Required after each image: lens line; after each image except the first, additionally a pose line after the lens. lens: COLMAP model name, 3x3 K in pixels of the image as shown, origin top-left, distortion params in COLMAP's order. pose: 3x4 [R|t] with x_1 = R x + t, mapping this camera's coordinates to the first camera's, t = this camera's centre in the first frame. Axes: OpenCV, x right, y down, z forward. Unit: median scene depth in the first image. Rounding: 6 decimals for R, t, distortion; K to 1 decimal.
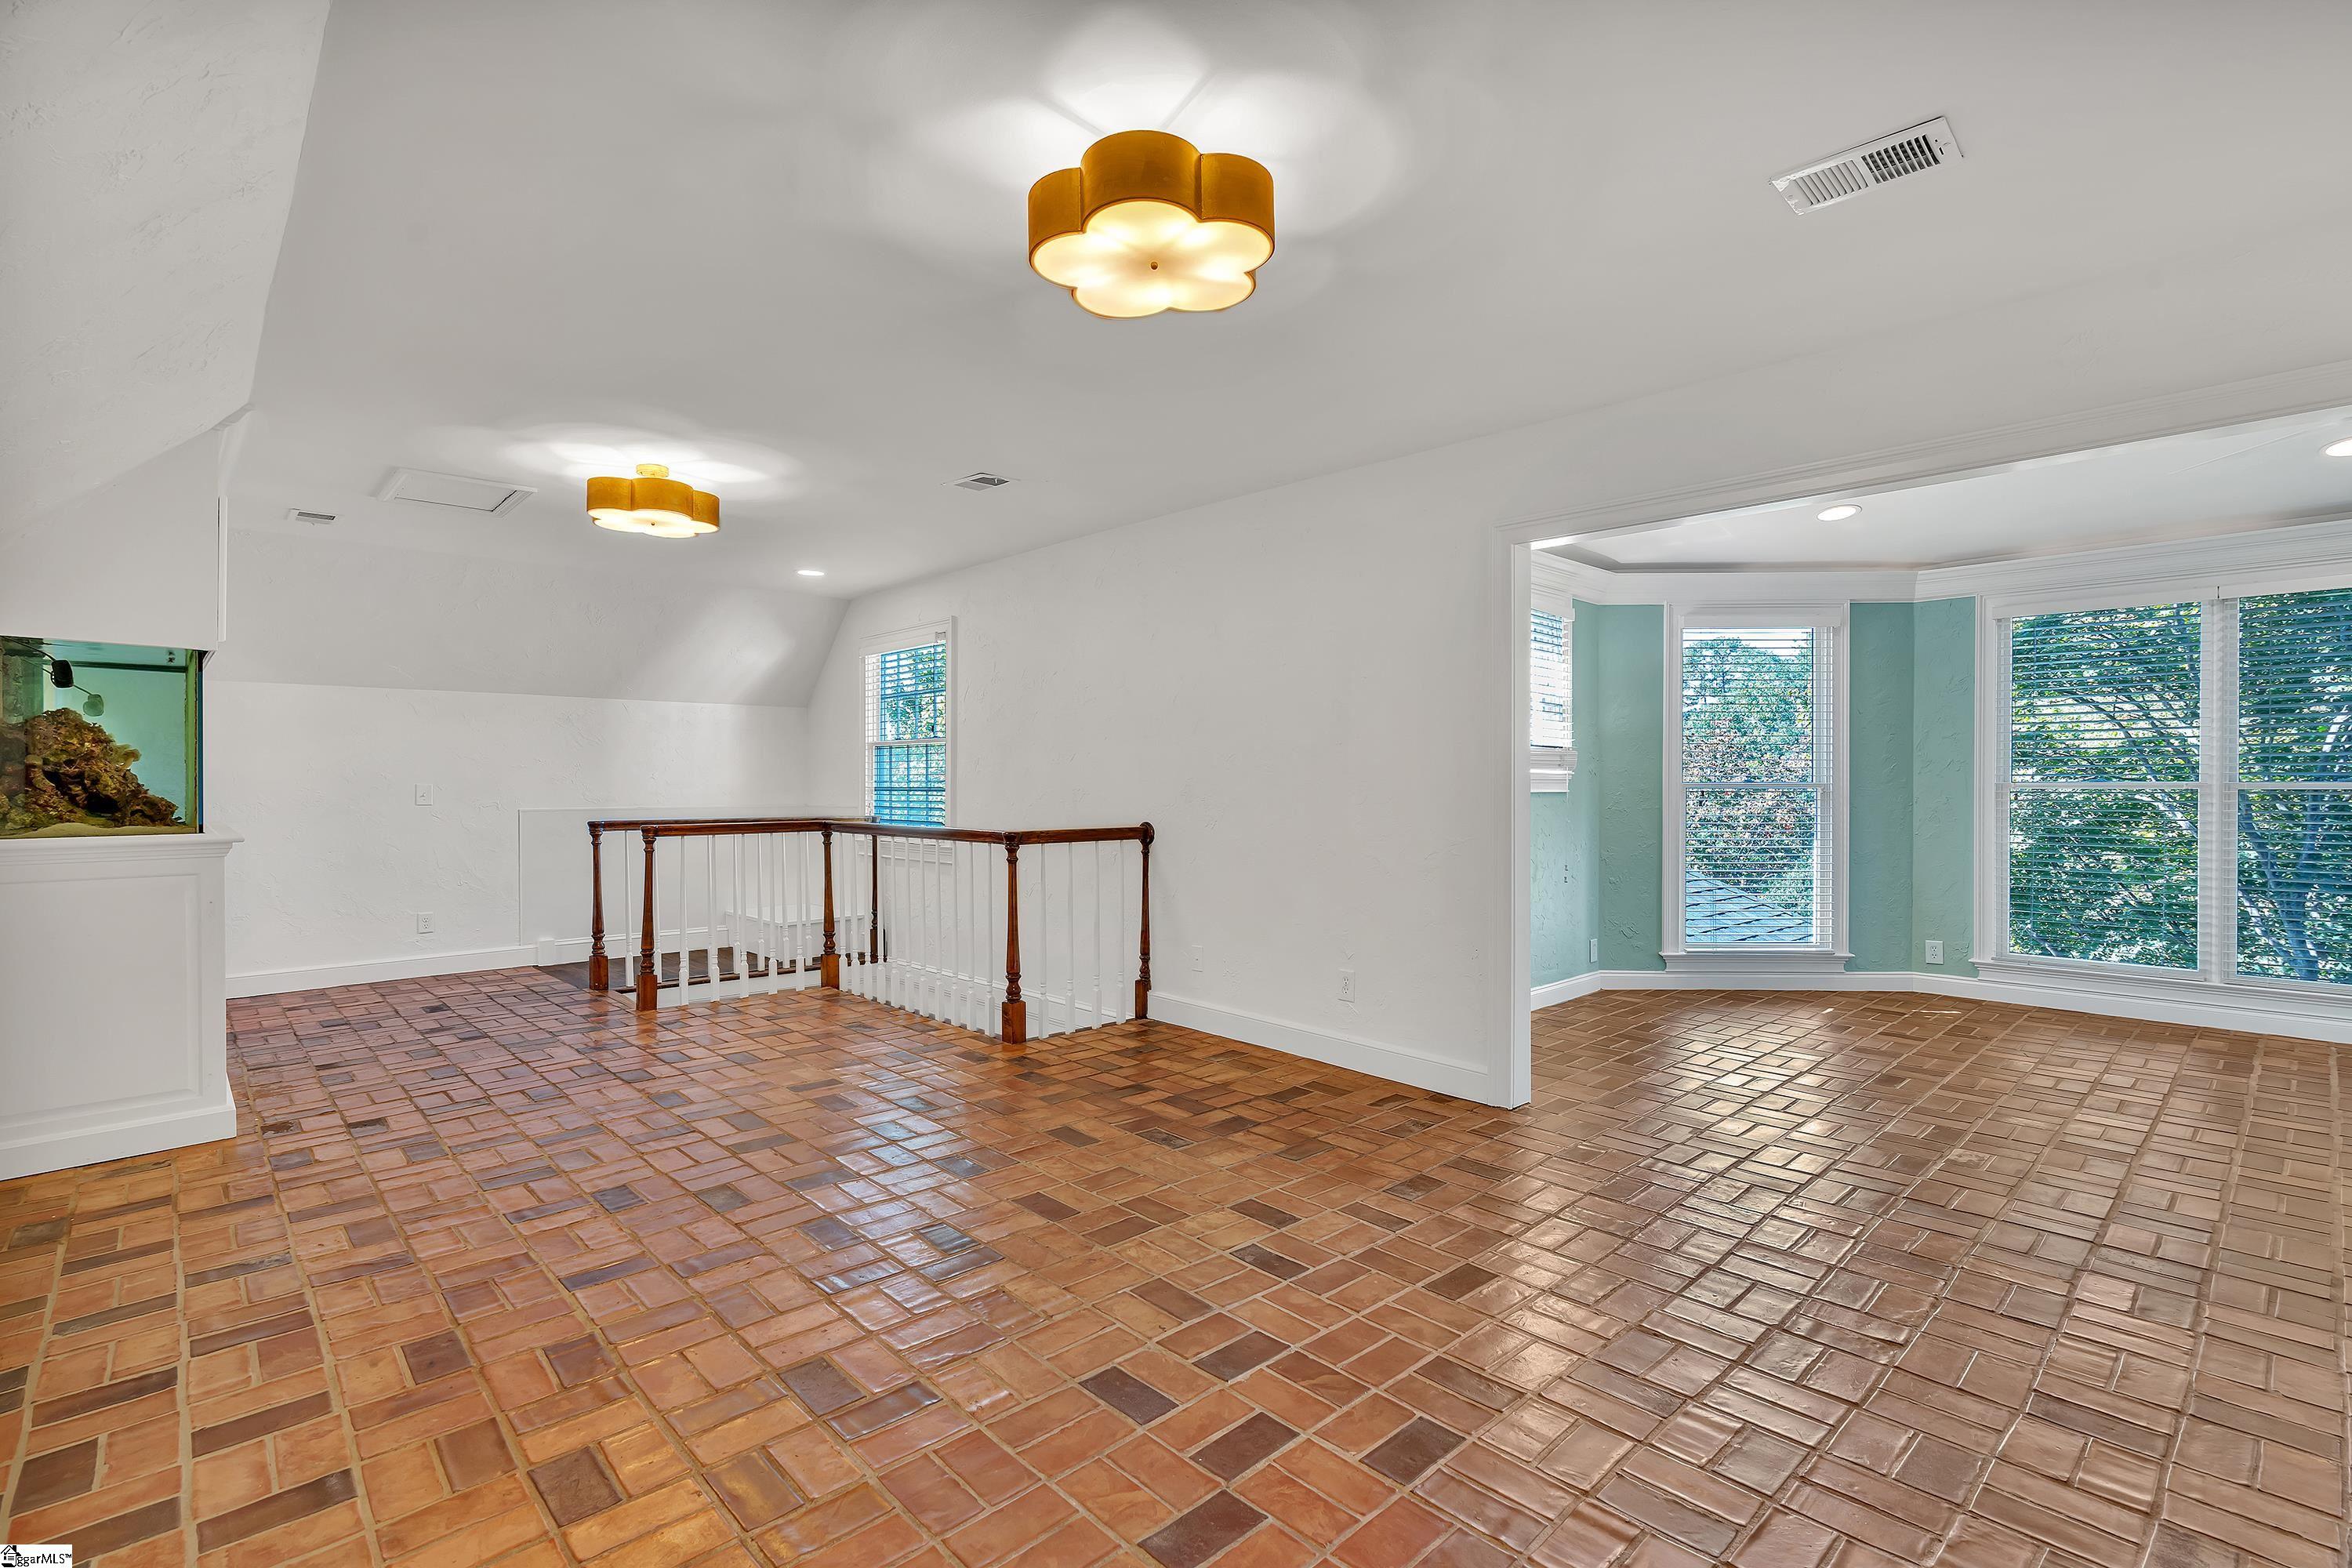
lens RADIAL K [[1084.8, 0, 1178.3], [0, 1084.8, 792.8], [0, 0, 1]] dist [-0.001044, -0.000001]
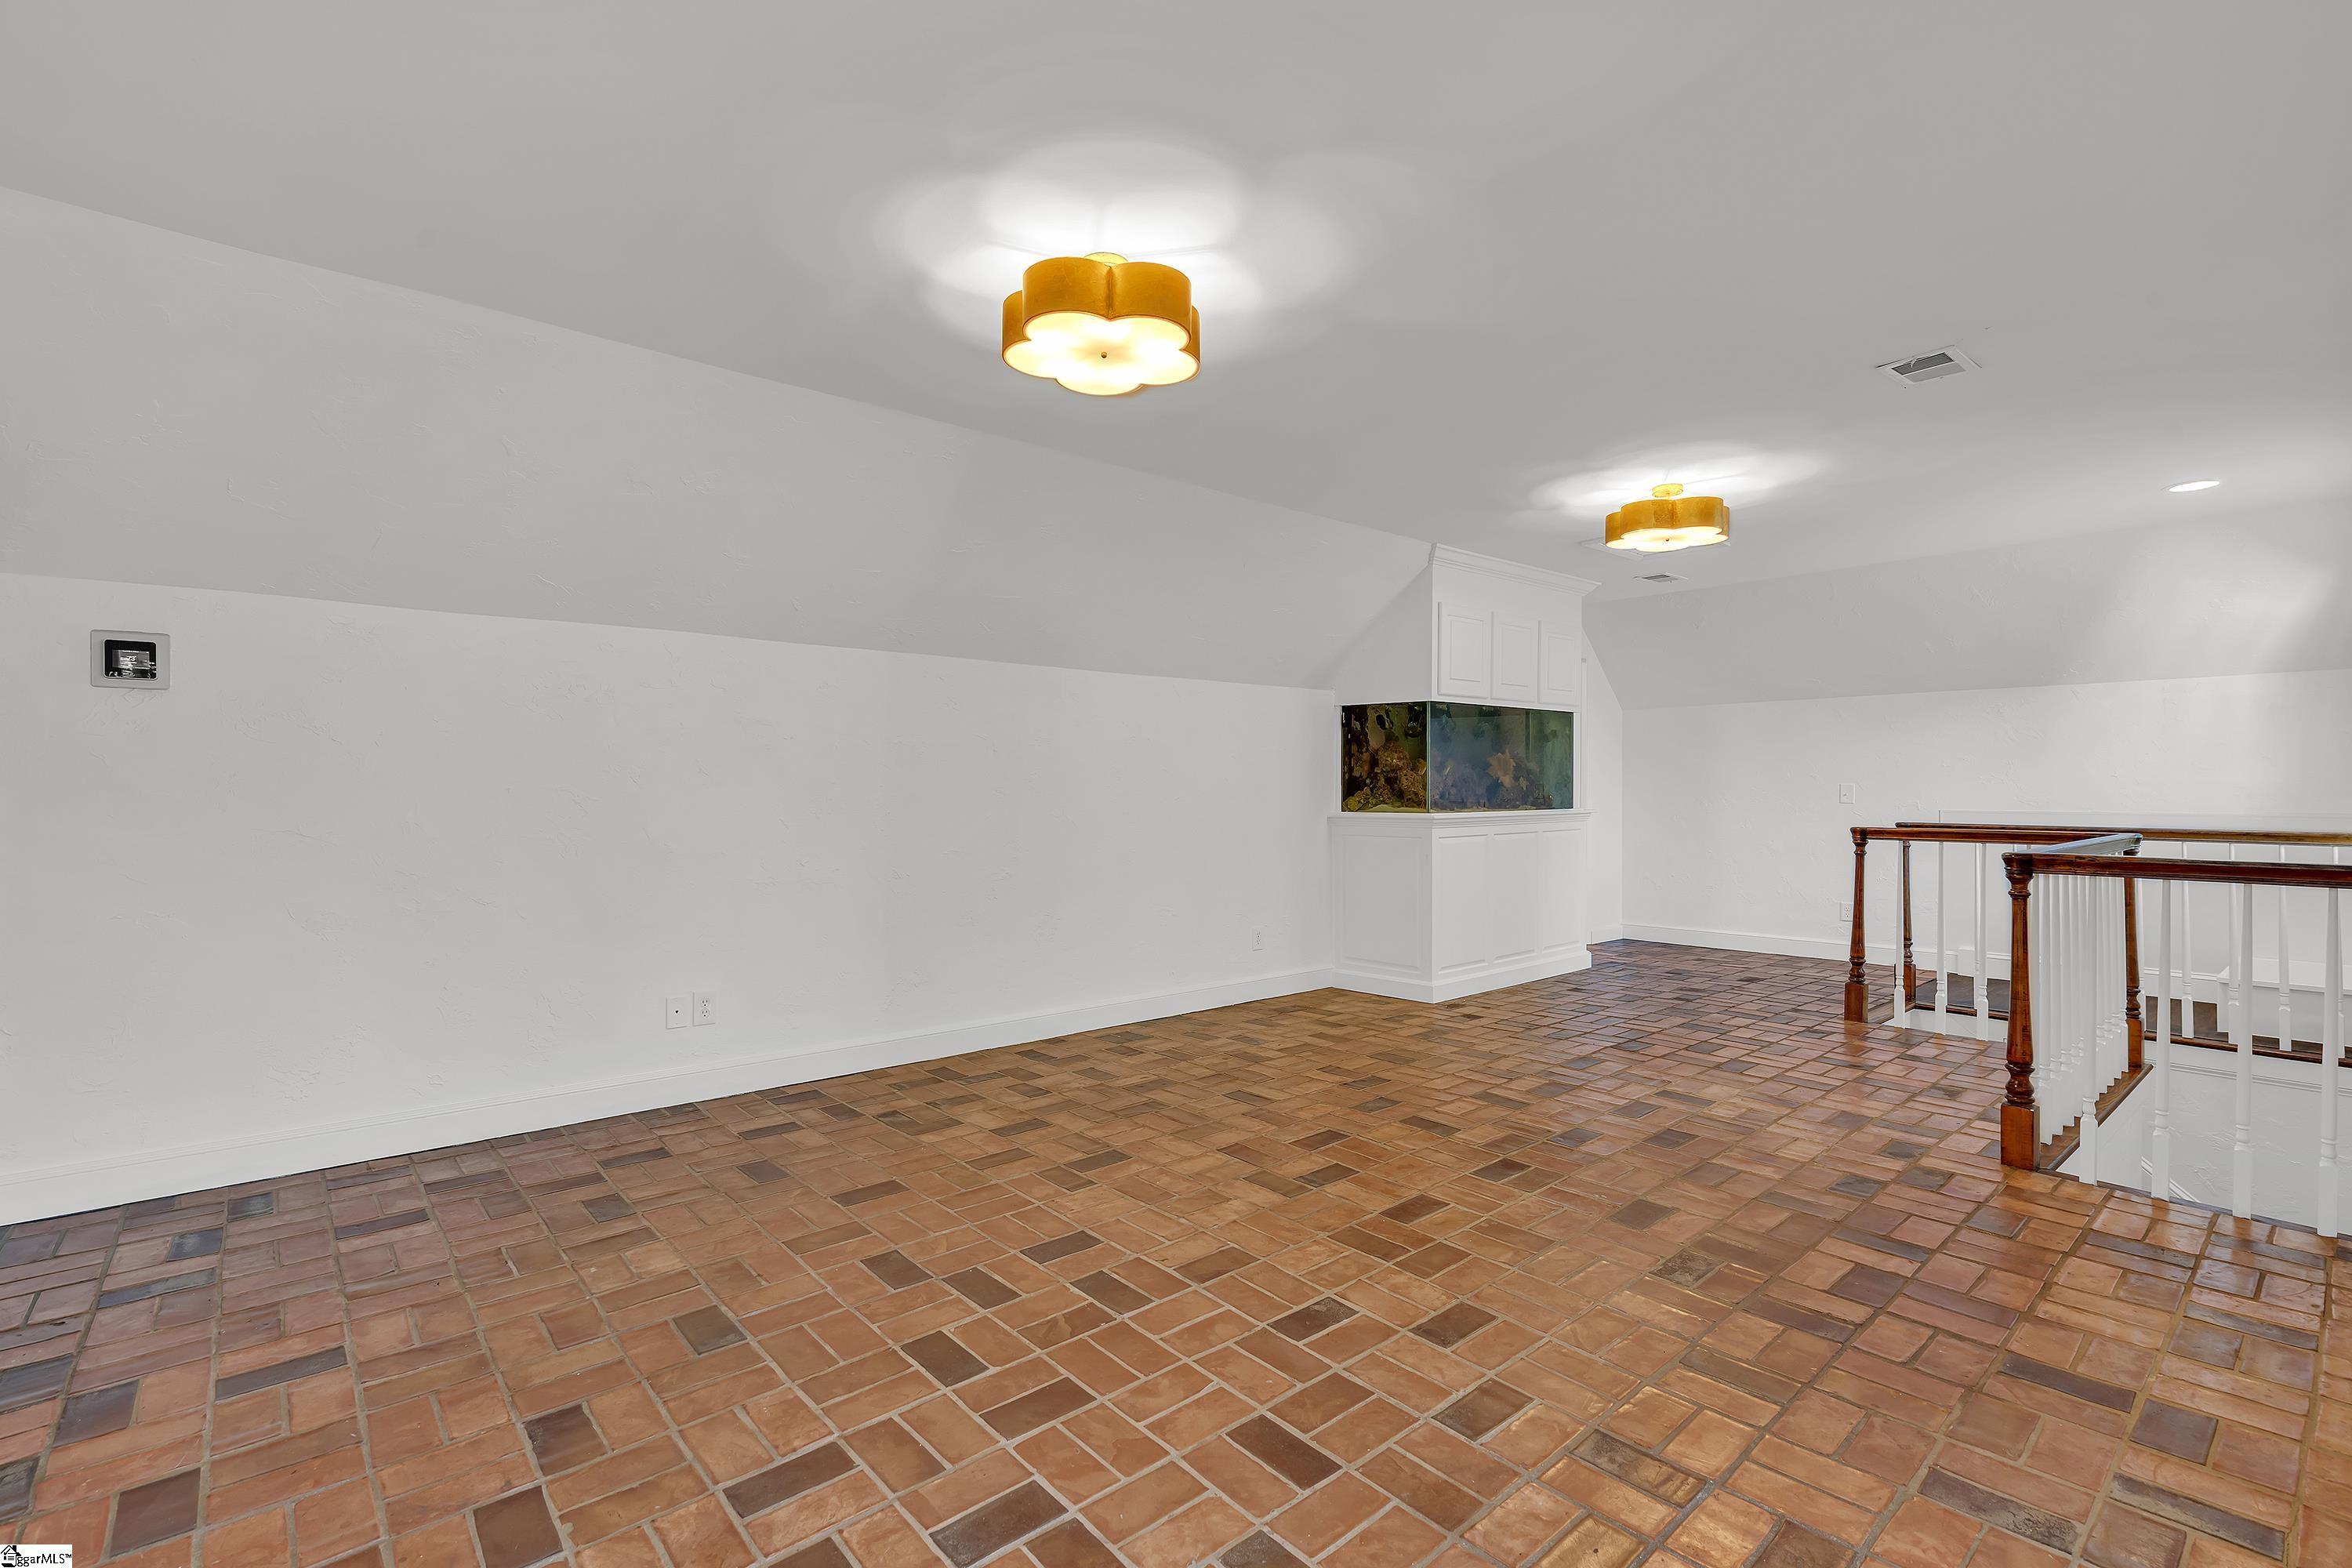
lens RADIAL K [[1047.8, 0, 1176.0], [0, 1047.8, 784.0], [0, 0, 1]] dist [-0.003731, -0.000100]
pose [[-0.034058, -0.003006, -0.999415, 0.629722], [-0.008884, 0.999957, -0.002704, 0.000276], [0.999380, 0.008787, -0.034084, 0.611972]]
